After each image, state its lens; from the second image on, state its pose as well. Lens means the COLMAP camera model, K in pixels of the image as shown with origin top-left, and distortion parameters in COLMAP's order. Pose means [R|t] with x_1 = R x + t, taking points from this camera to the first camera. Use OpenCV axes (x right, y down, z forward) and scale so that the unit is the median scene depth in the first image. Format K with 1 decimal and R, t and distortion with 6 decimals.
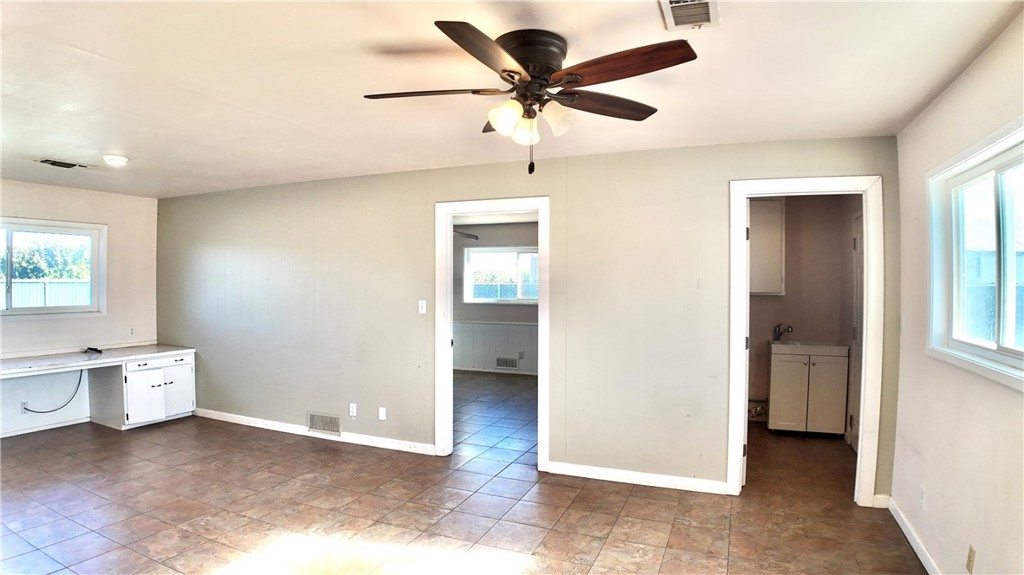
lens RADIAL K [[543.9, 0, 515.2], [0, 543.9, 285.0], [0, 0, 1]] dist [-0.070905, -0.043263]
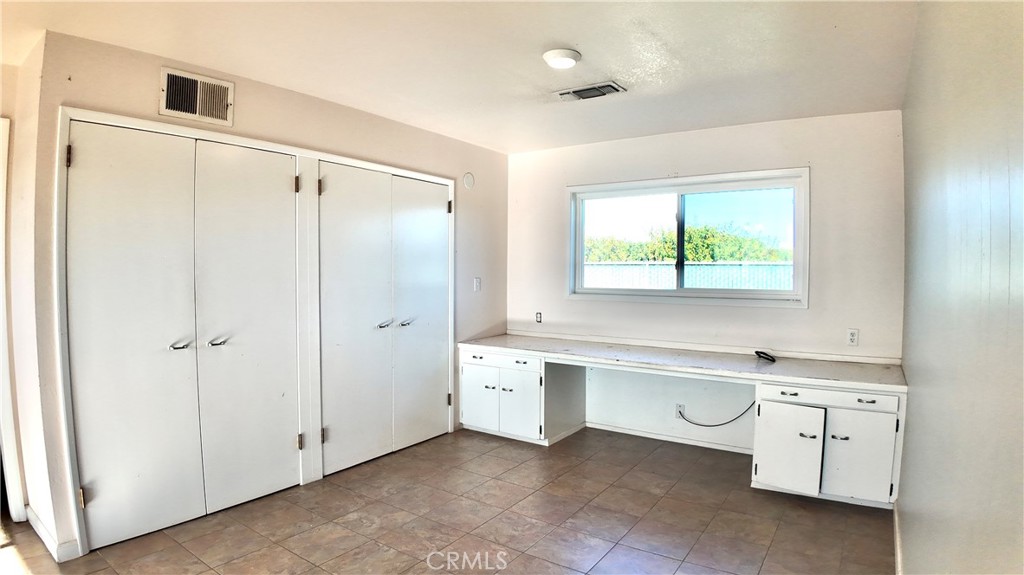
lens RADIAL K [[543.9, 0, 515.2], [0, 543.9, 285.0], [0, 0, 1]] dist [-0.070905, -0.043263]
pose [[-0.201201, 0.028538, -0.979134, -0.067992], [-0.009844, 0.999466, 0.031153, 0.014256], [0.979501, 0.015907, -0.200812, 0.766143]]
